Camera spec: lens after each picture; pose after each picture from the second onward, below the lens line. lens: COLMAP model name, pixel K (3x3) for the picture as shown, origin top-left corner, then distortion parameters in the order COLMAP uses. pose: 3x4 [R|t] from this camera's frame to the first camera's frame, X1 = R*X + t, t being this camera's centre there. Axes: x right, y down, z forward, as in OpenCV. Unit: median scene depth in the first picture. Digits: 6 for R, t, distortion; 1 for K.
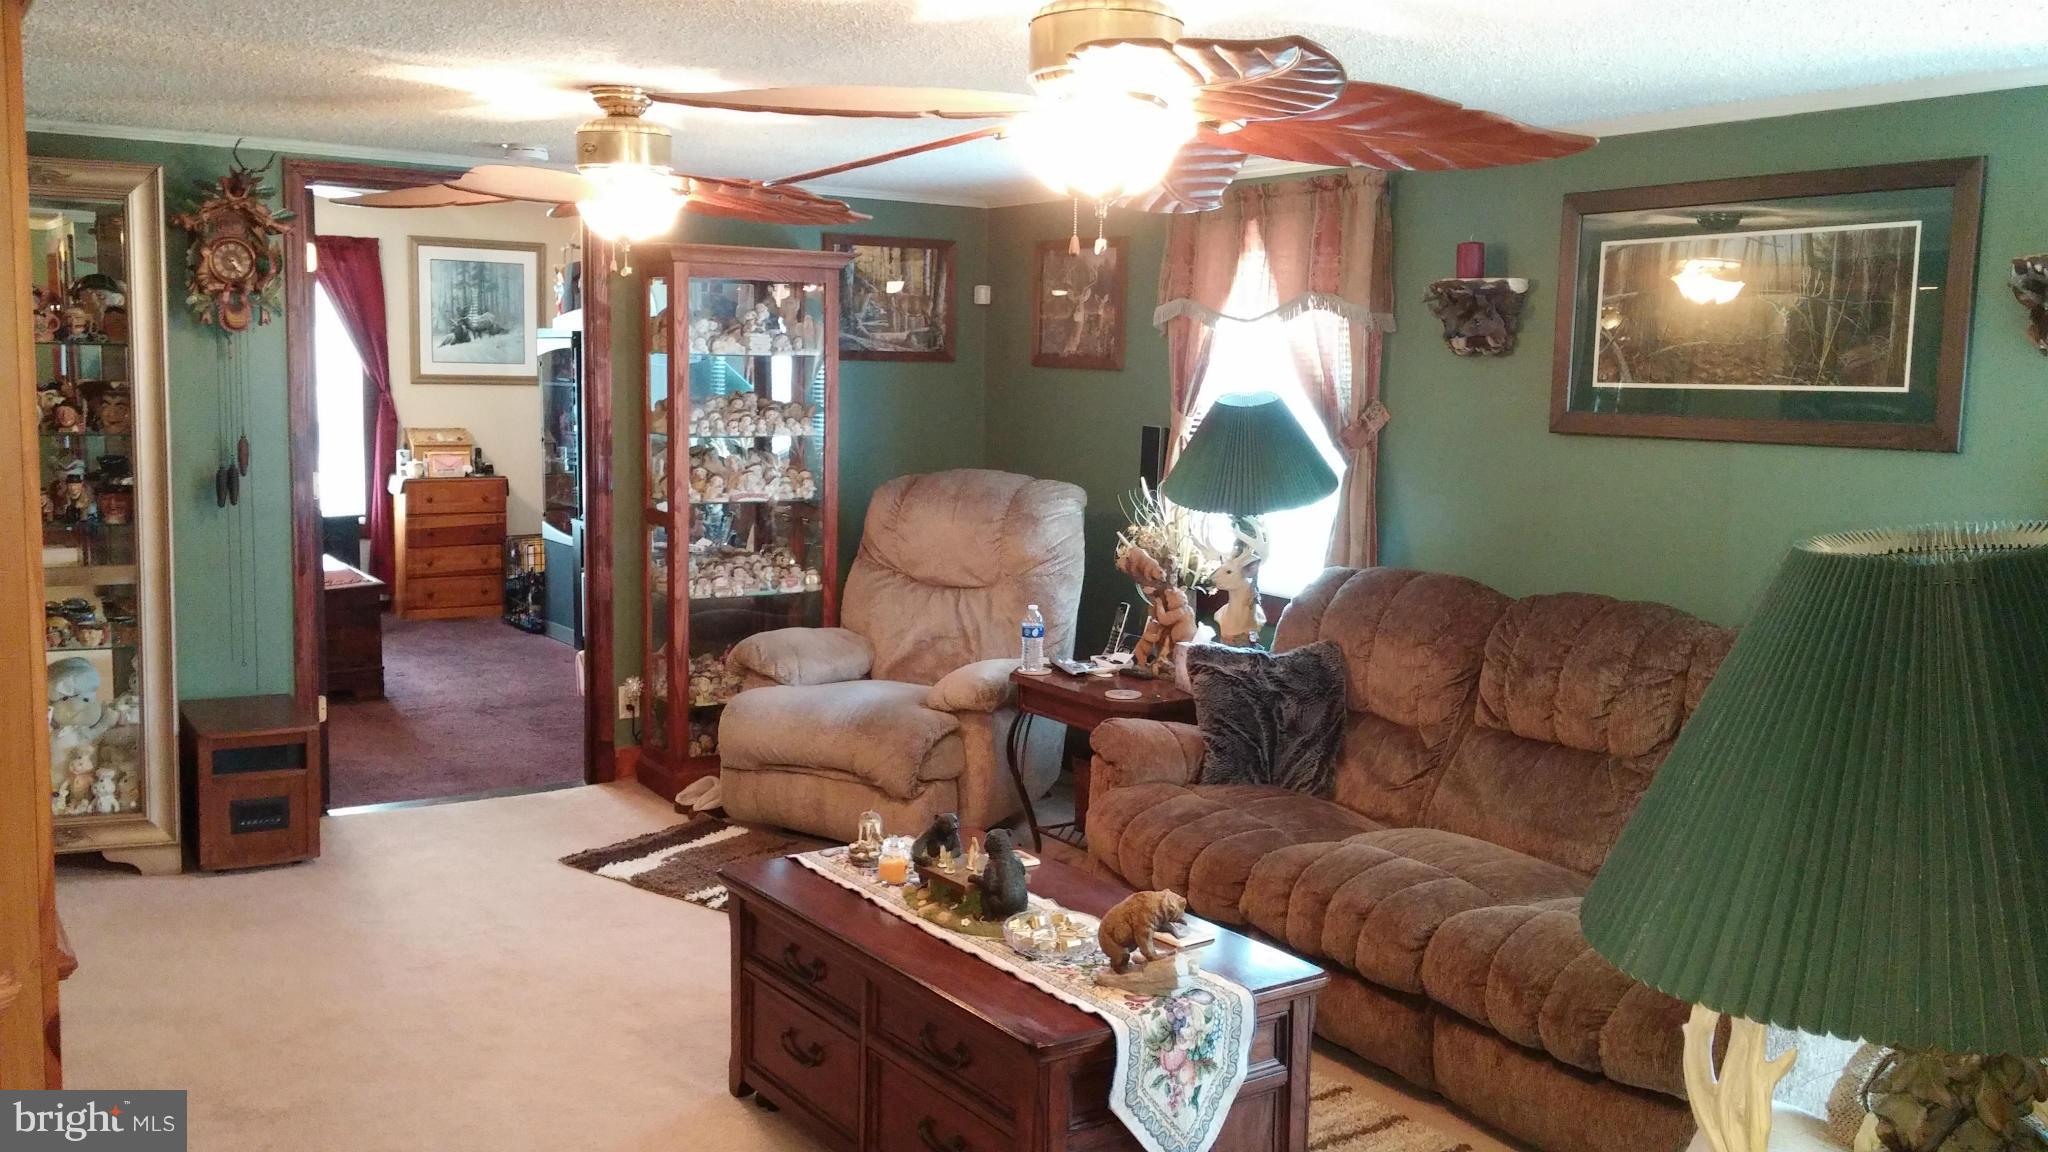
lens RADIAL K [[1815.4, 0, 1023.9], [0, 1815.4, 578.1], [0, 0, 1]] dist [0.072287, -0.085632]
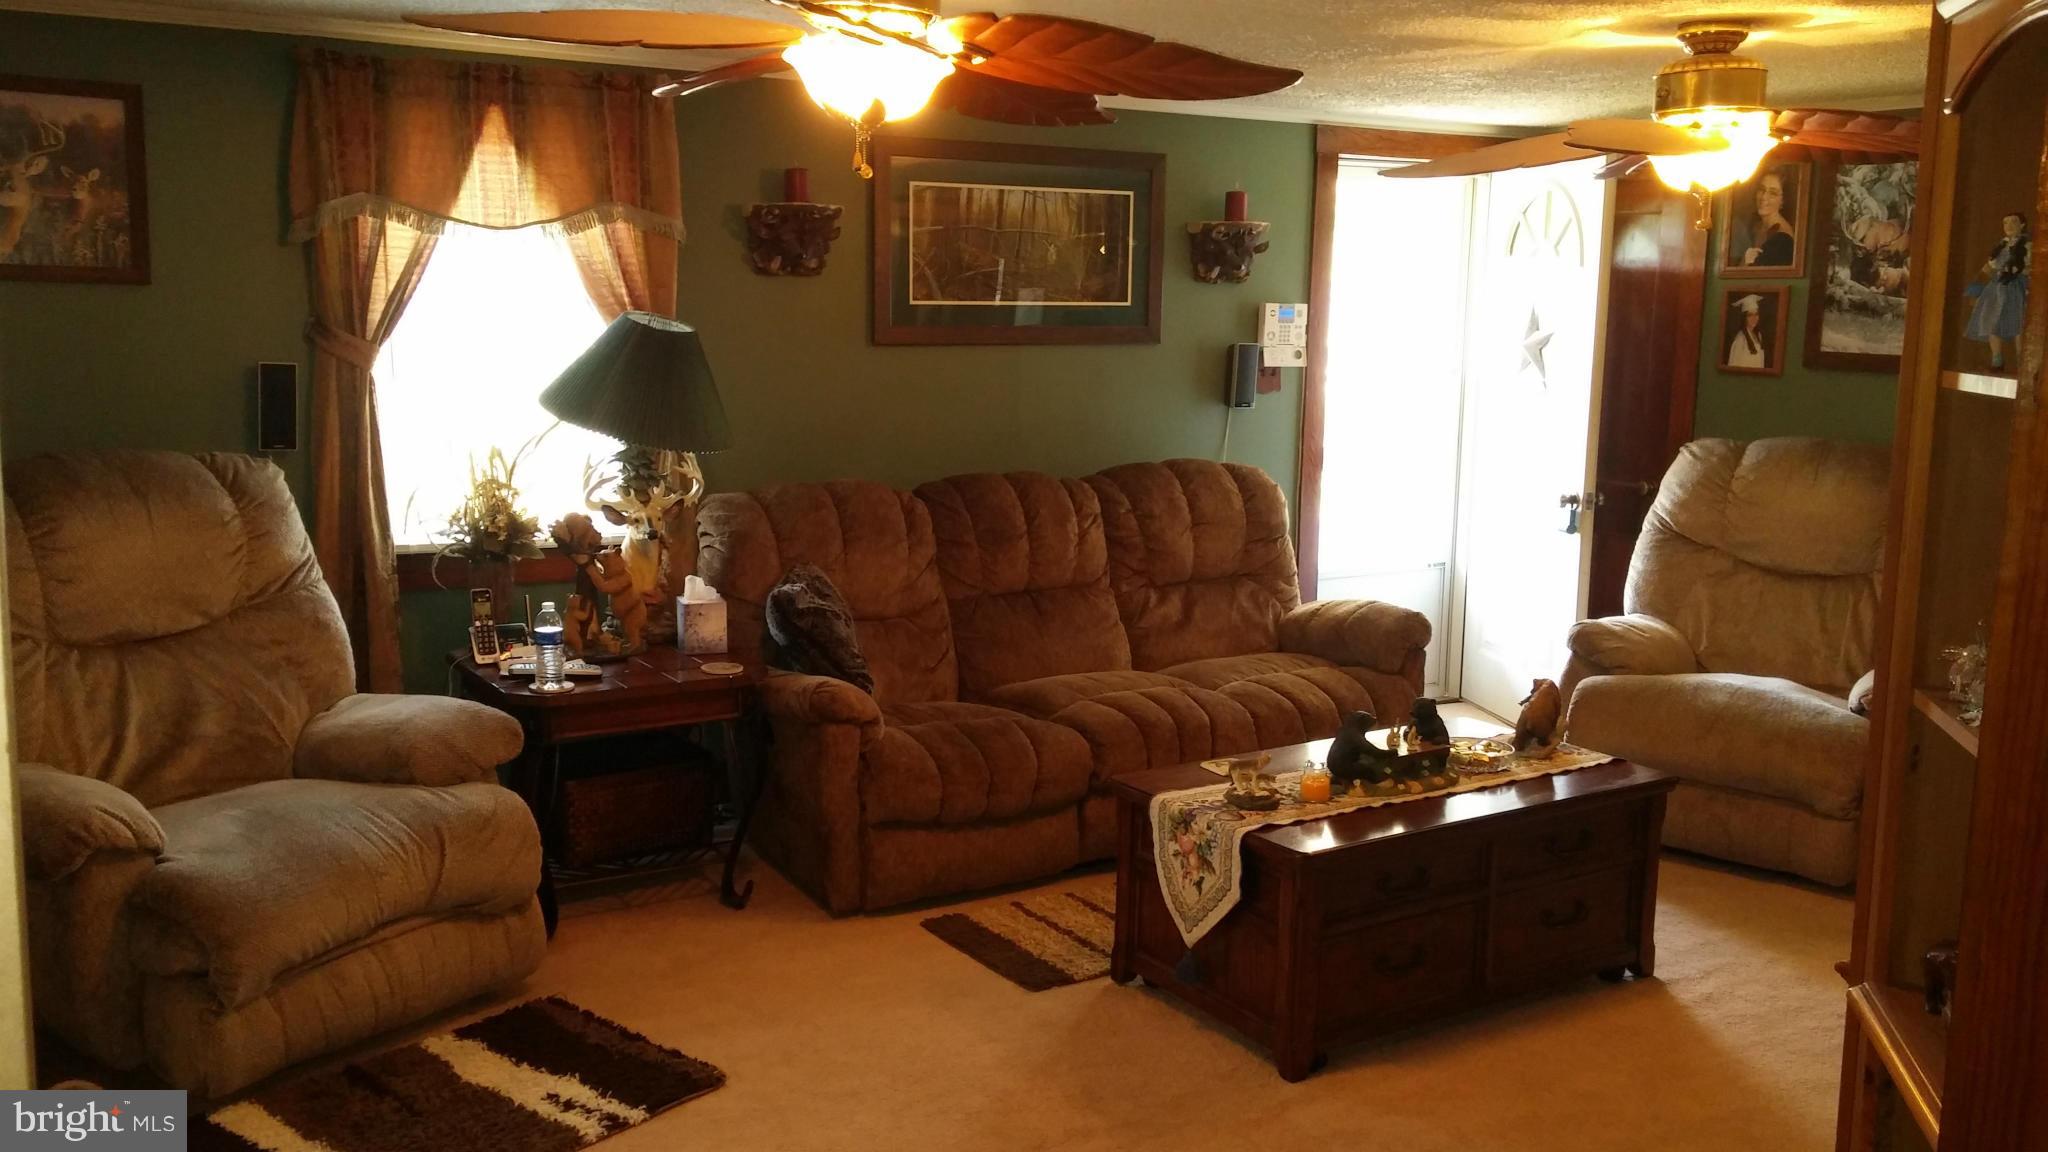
lens RADIAL K [[1815.4, 0, 1020.9], [0, 1815.4, 574.2], [0, 0, 1]] dist [0.072287, -0.085632]
pose [[0.005193, -0.179222, 0.983795, -0.893305], [0.096348, 0.979321, 0.177898, -0.137310], [-0.995334, 0.093863, 0.022354, 0.926896]]
